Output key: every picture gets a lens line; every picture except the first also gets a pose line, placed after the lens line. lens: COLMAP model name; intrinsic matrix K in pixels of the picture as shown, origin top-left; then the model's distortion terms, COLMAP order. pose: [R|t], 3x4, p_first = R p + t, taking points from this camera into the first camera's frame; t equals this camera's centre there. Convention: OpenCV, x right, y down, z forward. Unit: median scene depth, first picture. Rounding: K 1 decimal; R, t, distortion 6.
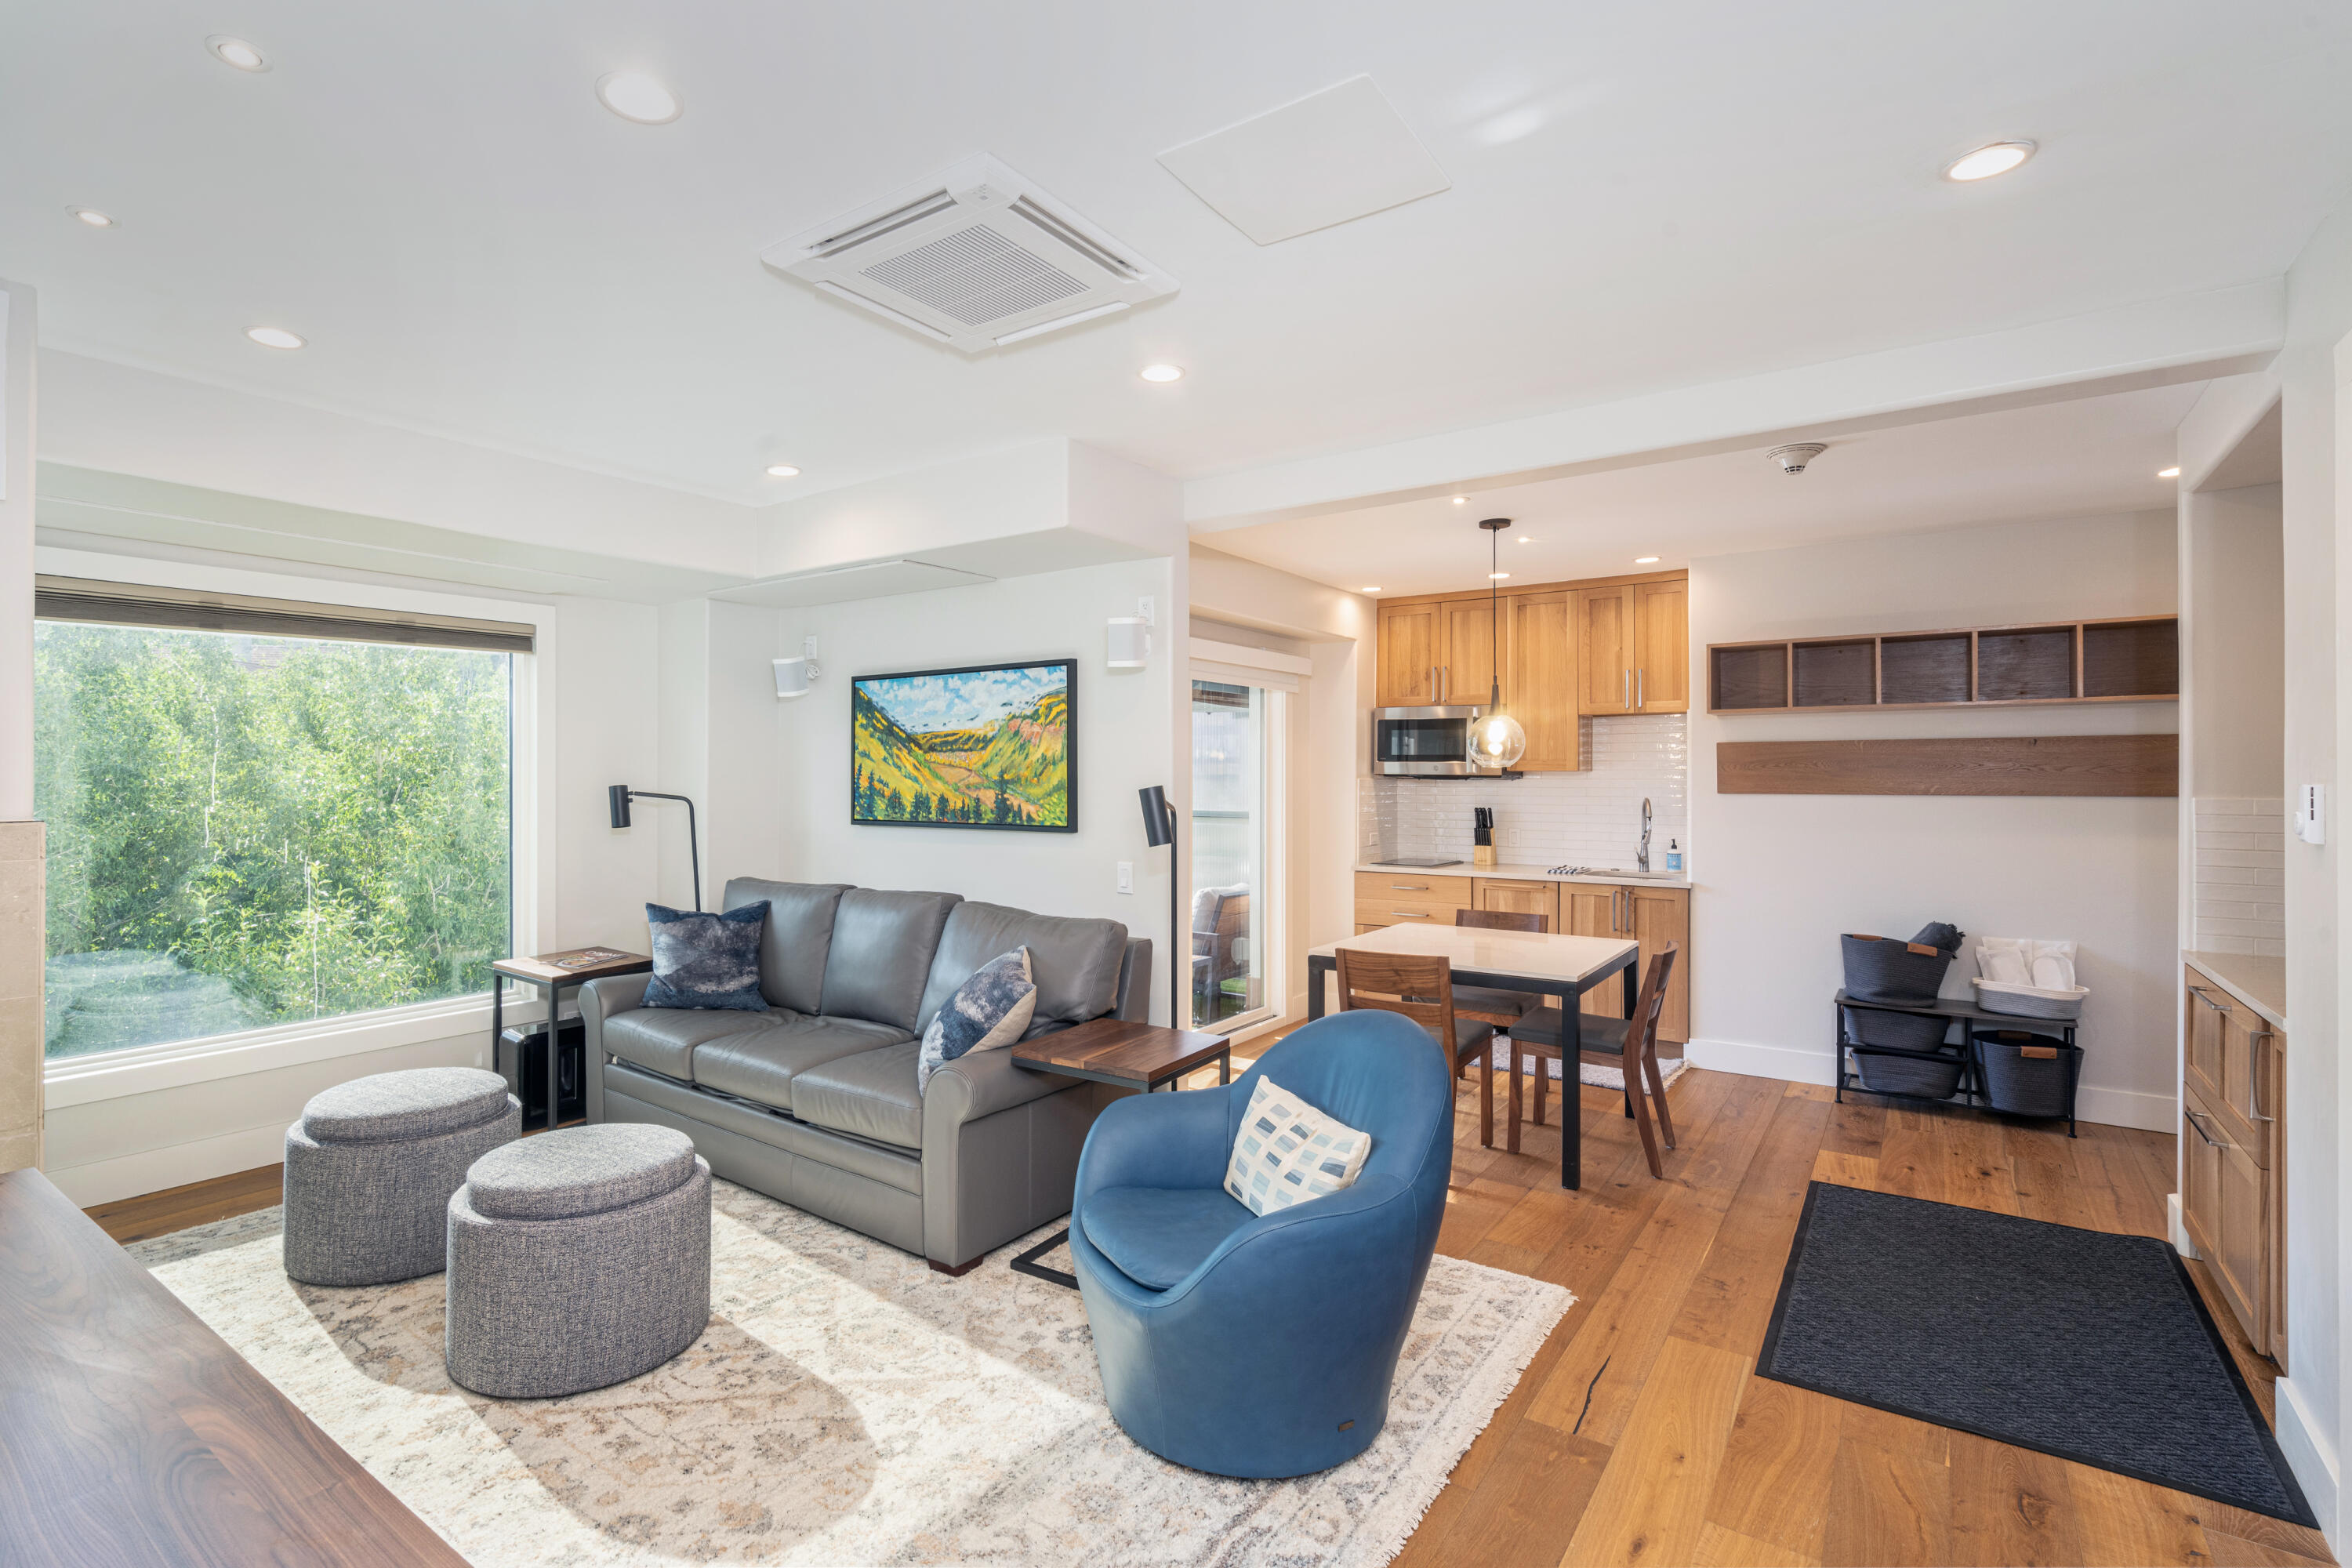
lens RADIAL K [[1095.4, 0, 1138.0], [0, 1095.4, 766.0], [0, 0, 1]] dist [-0.000128, -0.000451]
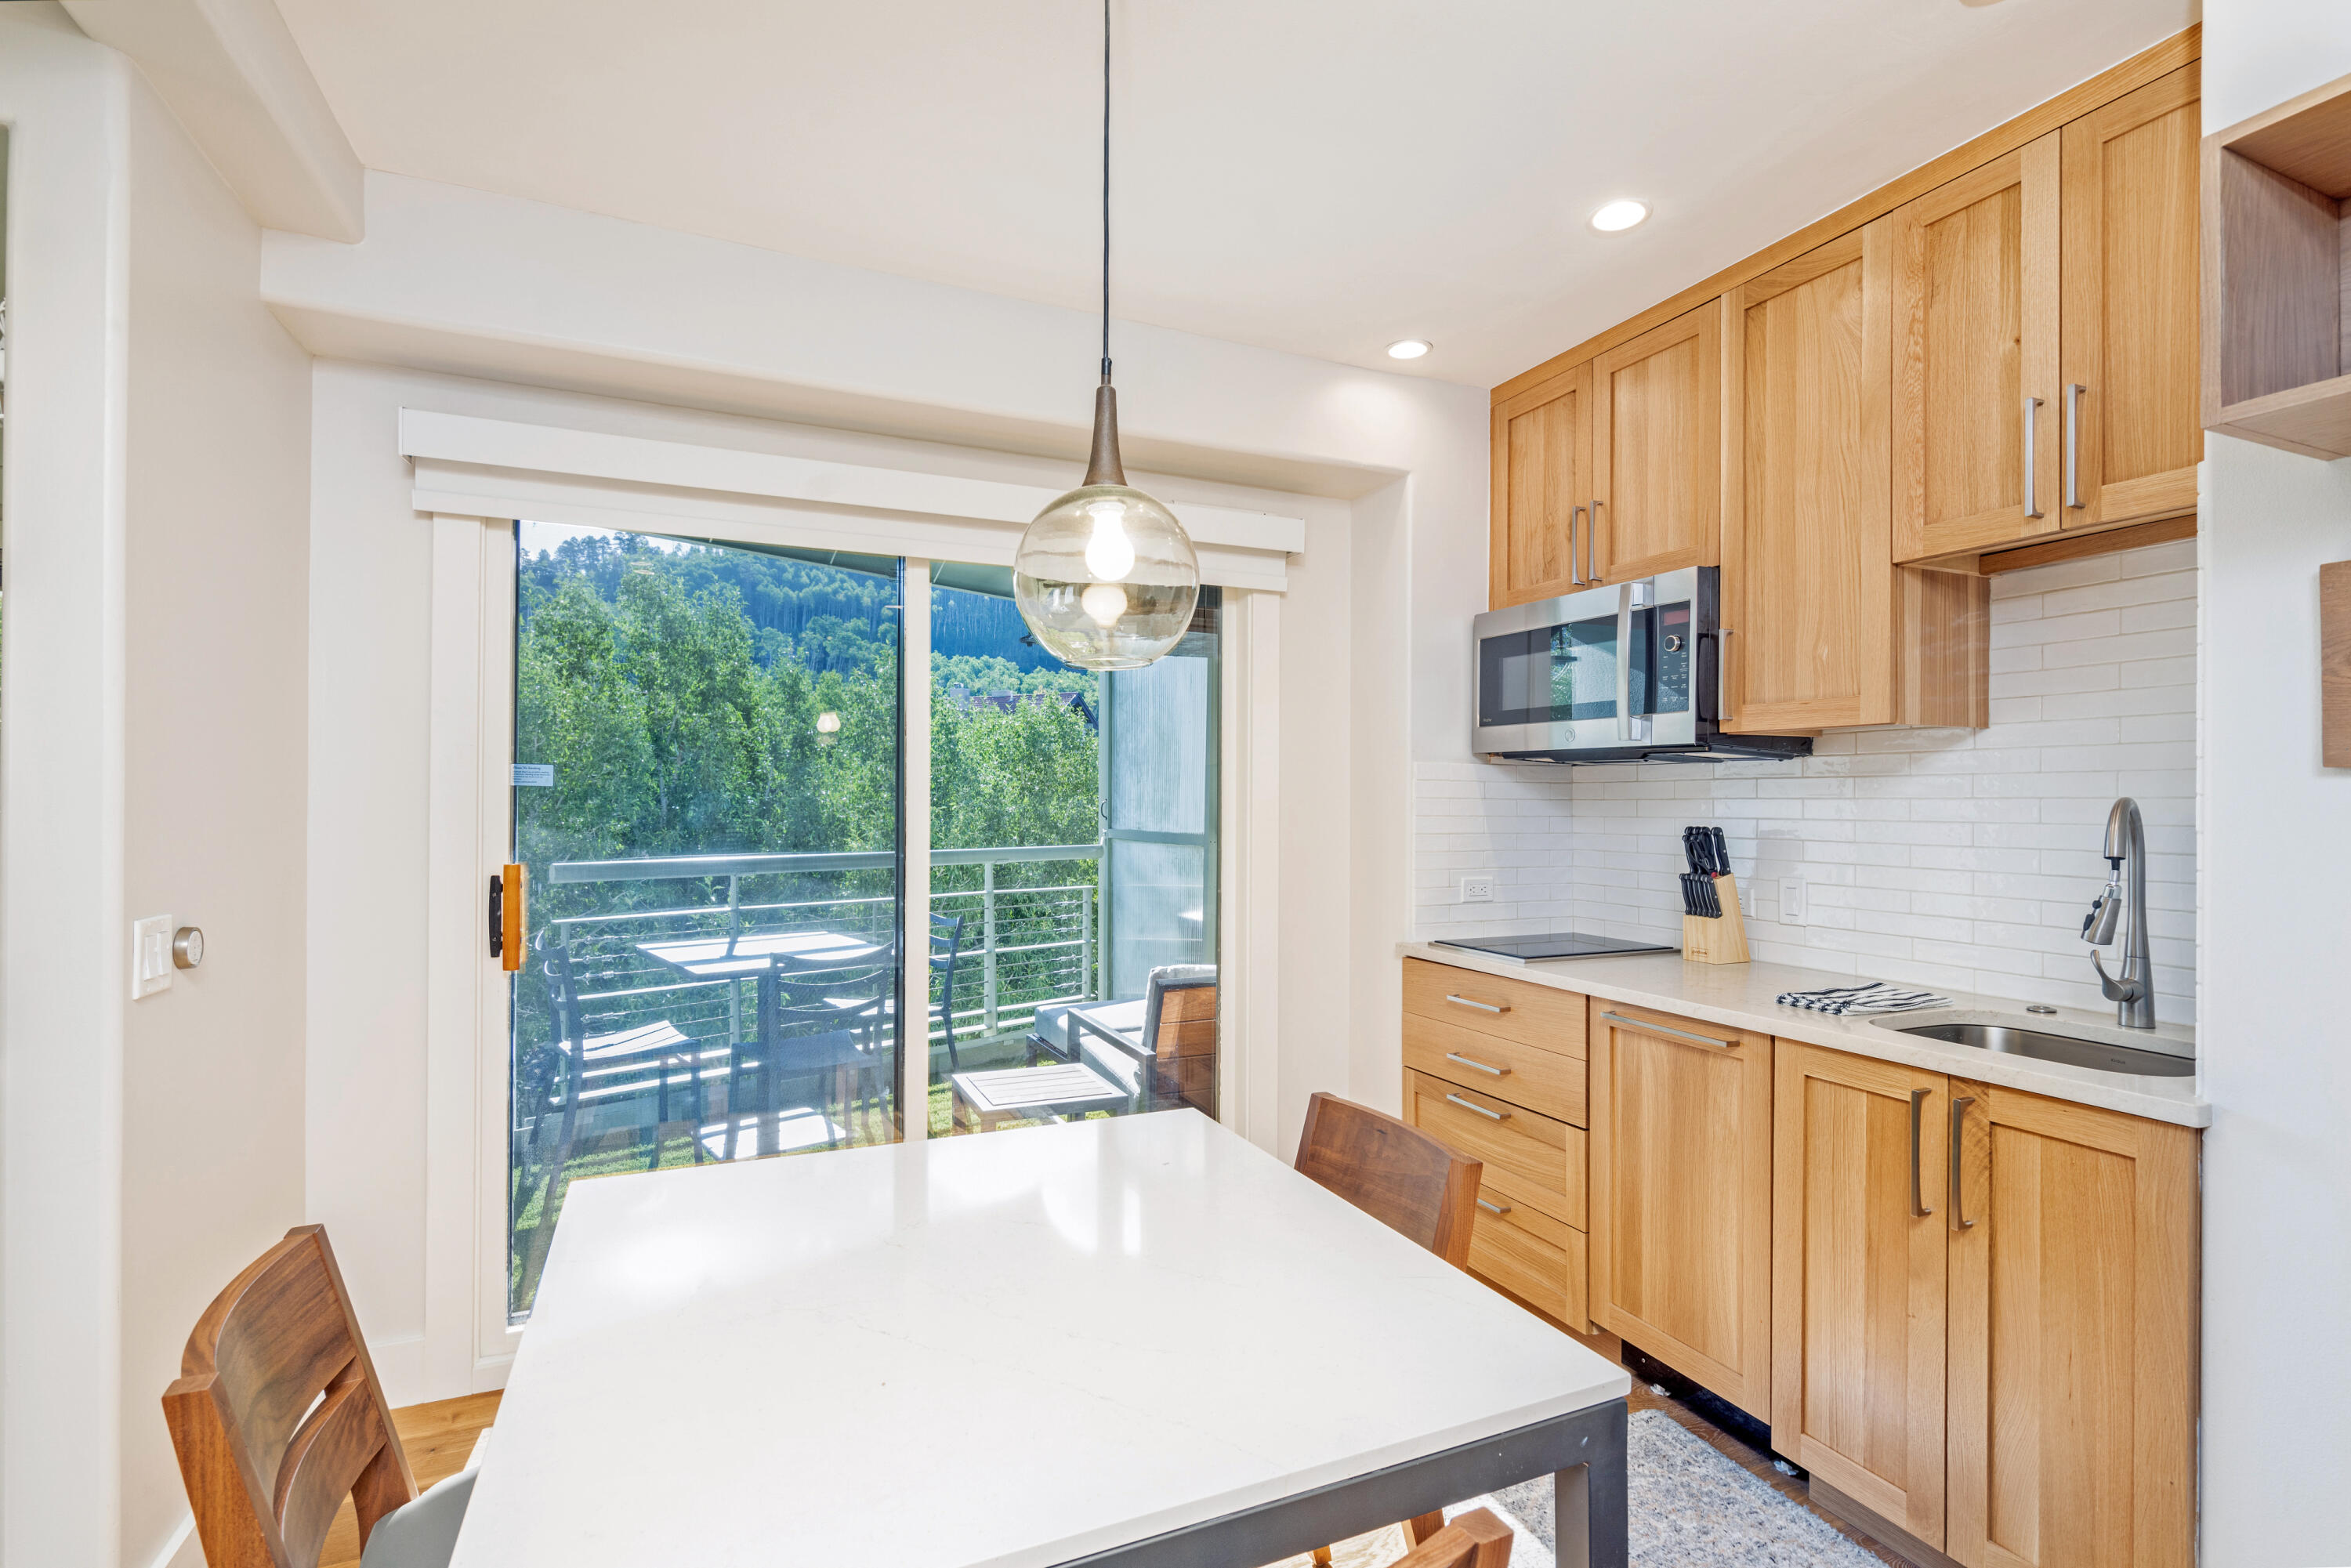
lens RADIAL K [[1094.8, 0, 1172.5], [0, 1094.8, 799.0], [0, 0, 1]] dist [-0.000128, -0.000451]
pose [[0.870173, 0.001814, -0.492744, 0.482862], [0.000113, 0.999992, 0.003880, 0.035900], [0.492747, -0.003432, 0.870166, 0.746049]]
